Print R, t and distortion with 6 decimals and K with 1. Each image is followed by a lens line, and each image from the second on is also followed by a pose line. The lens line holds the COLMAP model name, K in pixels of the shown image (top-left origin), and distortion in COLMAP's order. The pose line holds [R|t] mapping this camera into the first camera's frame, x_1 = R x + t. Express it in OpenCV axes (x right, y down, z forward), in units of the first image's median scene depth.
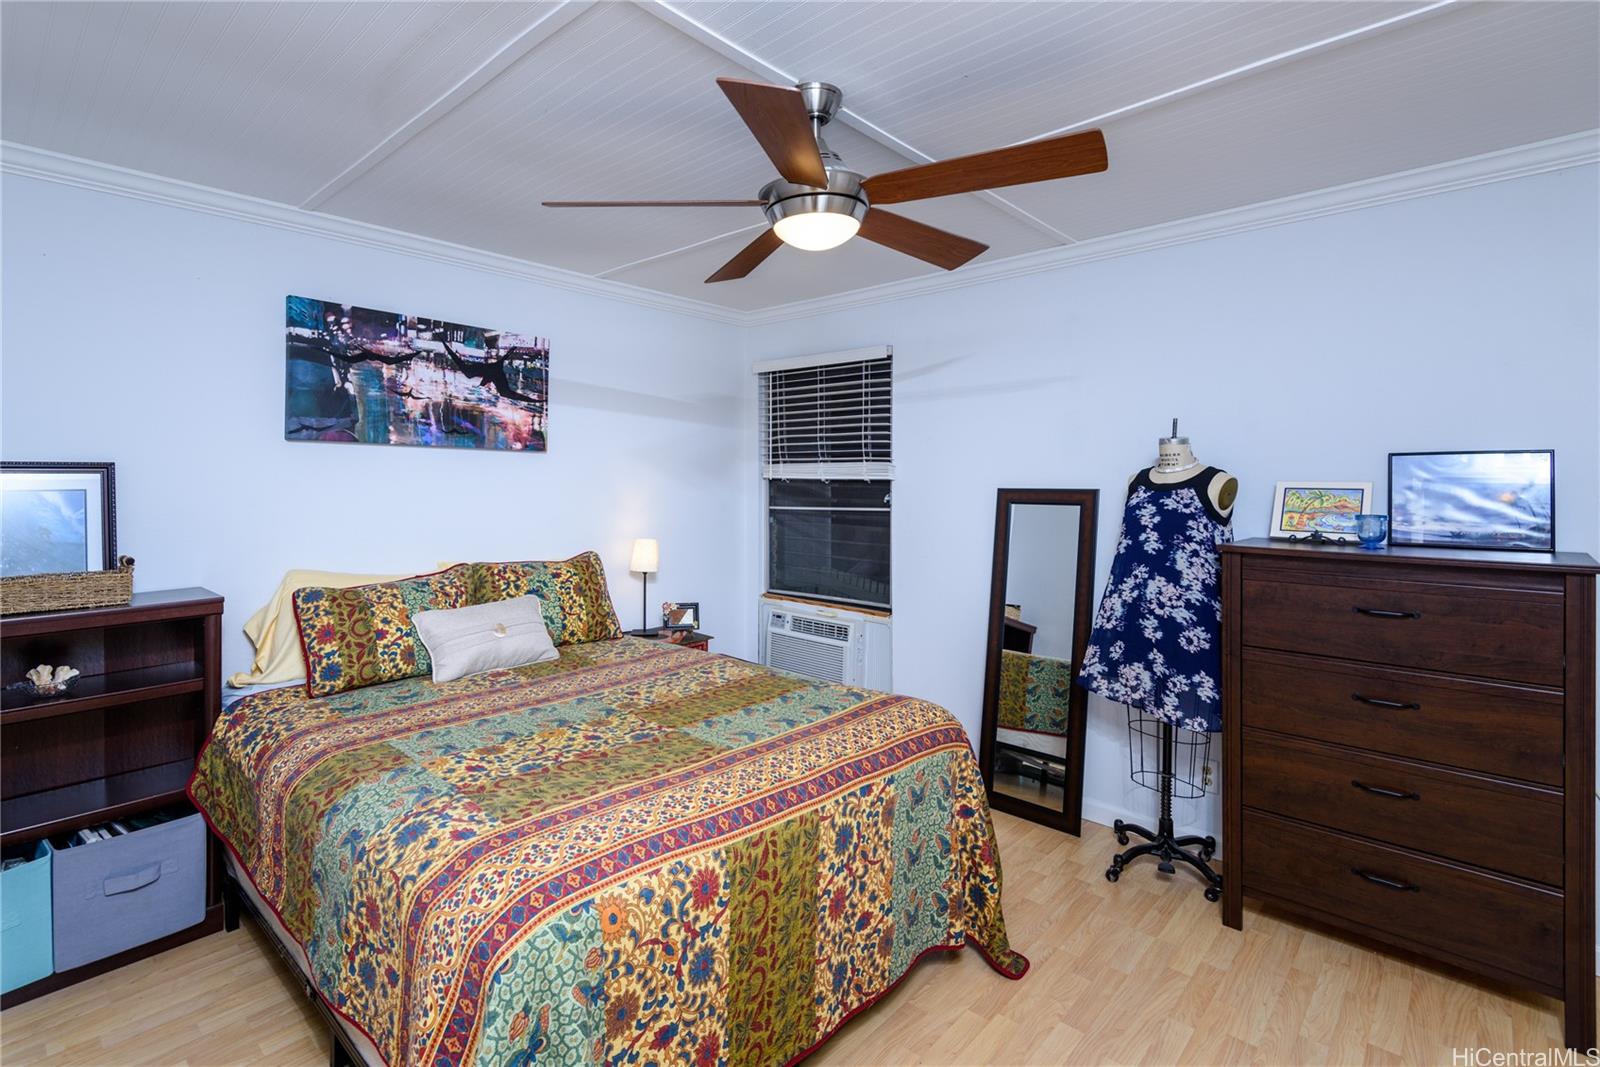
lens RADIAL K [[746.8, 0, 768.2], [0, 746.8, 487.7], [0, 0, 1]] dist [0.031569, -0.000518]
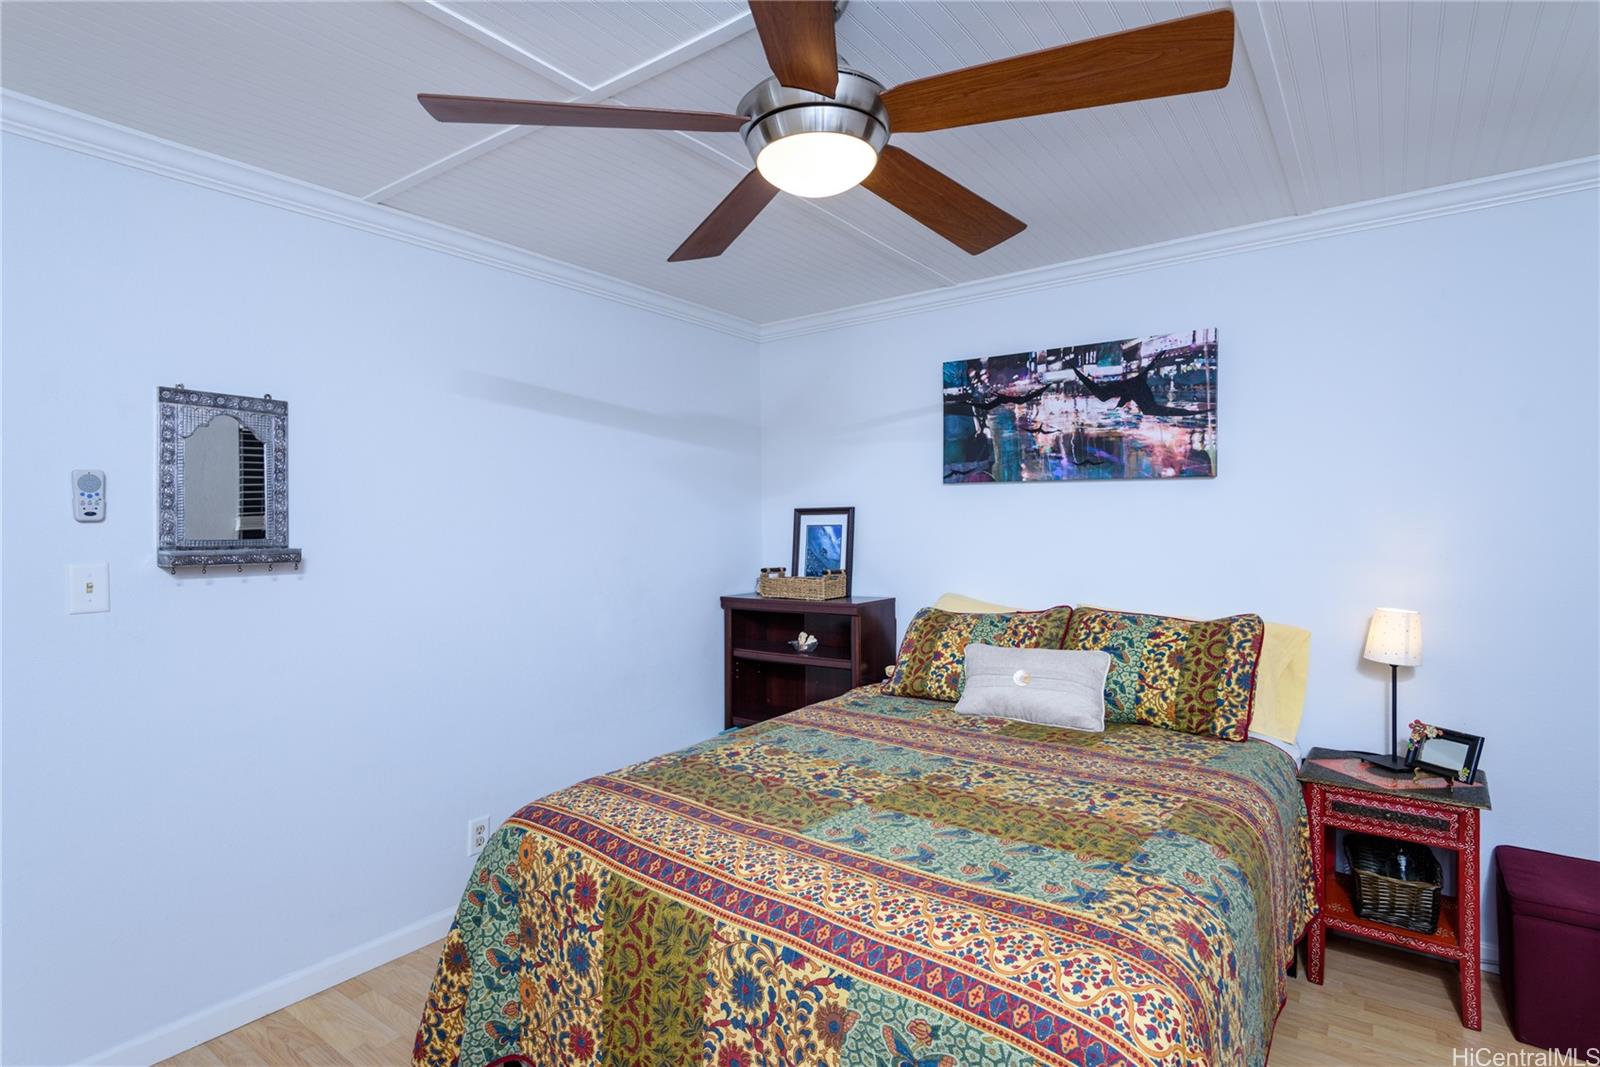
lens RADIAL K [[784.2, 0, 800.0], [0, 784.2, 533.5], [0, 0, 1]] dist [0.027148, -0.000186]
pose [[0.137643, 0.009606, -0.990435, 0.614298], [-0.002654, 0.999953, 0.009329, 0.004481], [0.990478, 0.001344, 0.137662, 0.656845]]
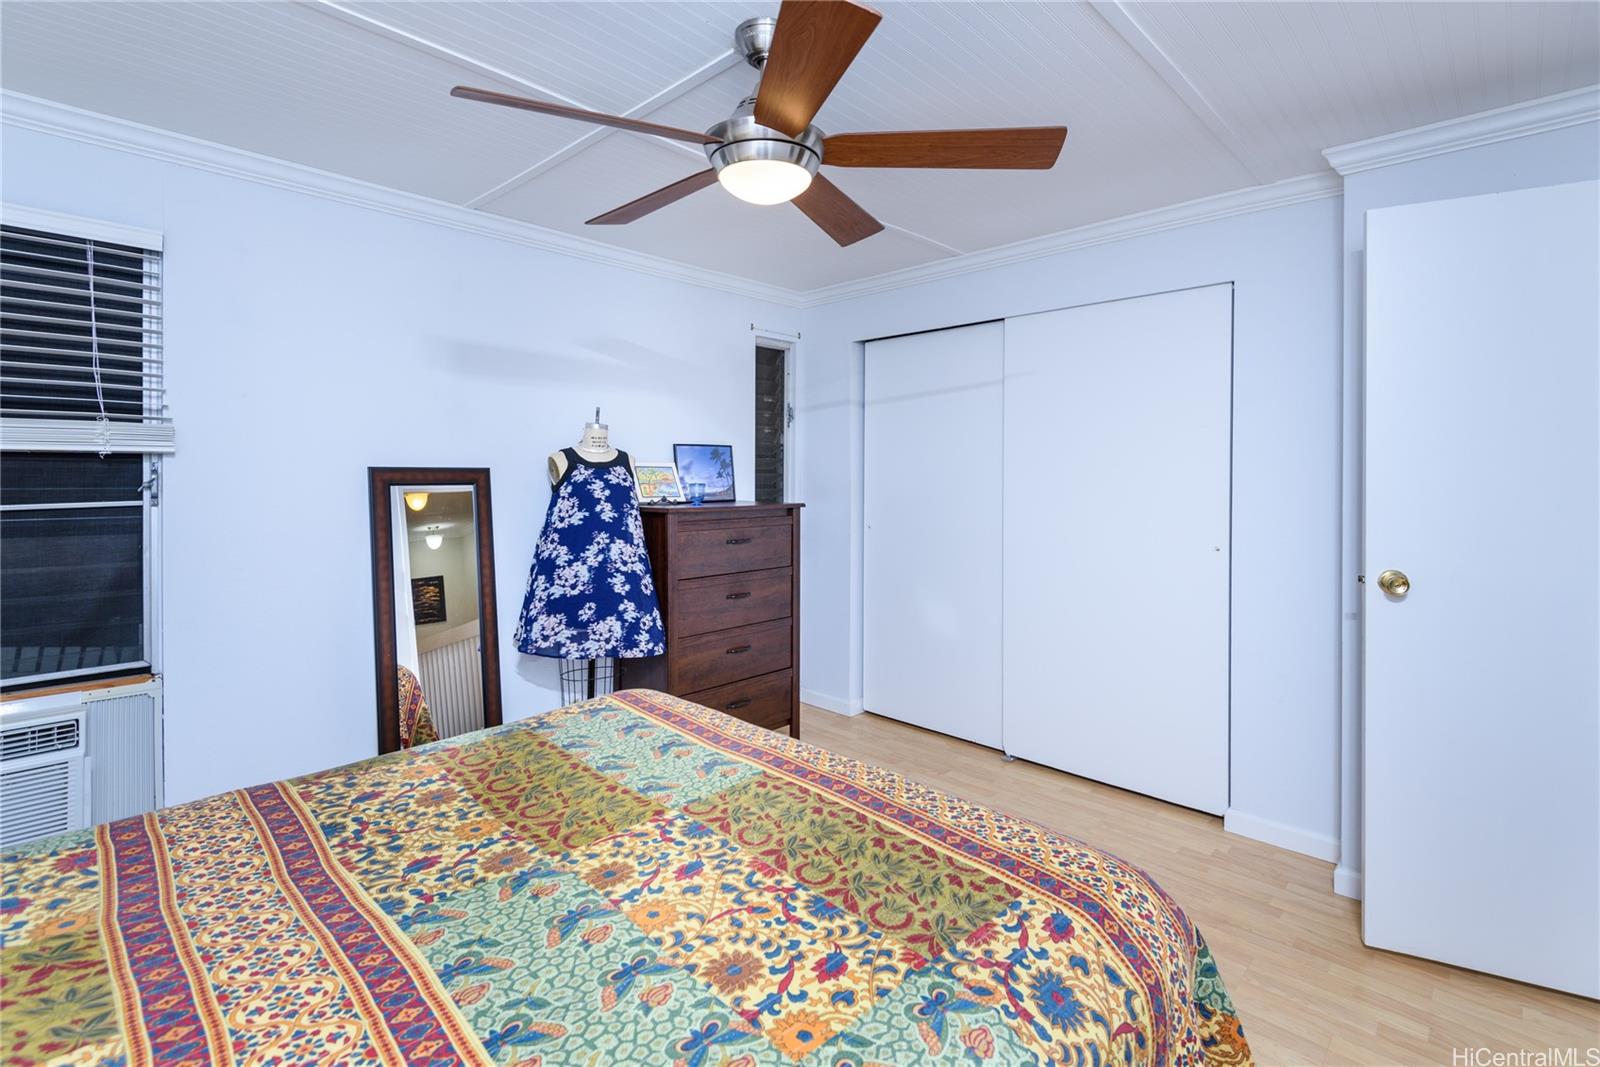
lens RADIAL K [[746.8, 0, 768.2], [0, 746.8, 487.7], [0, 0, 1]] dist [0.031569, -0.000518]
pose [[0.034506, -0.022504, 0.999151, -0.652936], [0.006886, 0.999728, 0.022279, 0.010649], [-0.999381, 0.006112, 0.034651, 0.721714]]
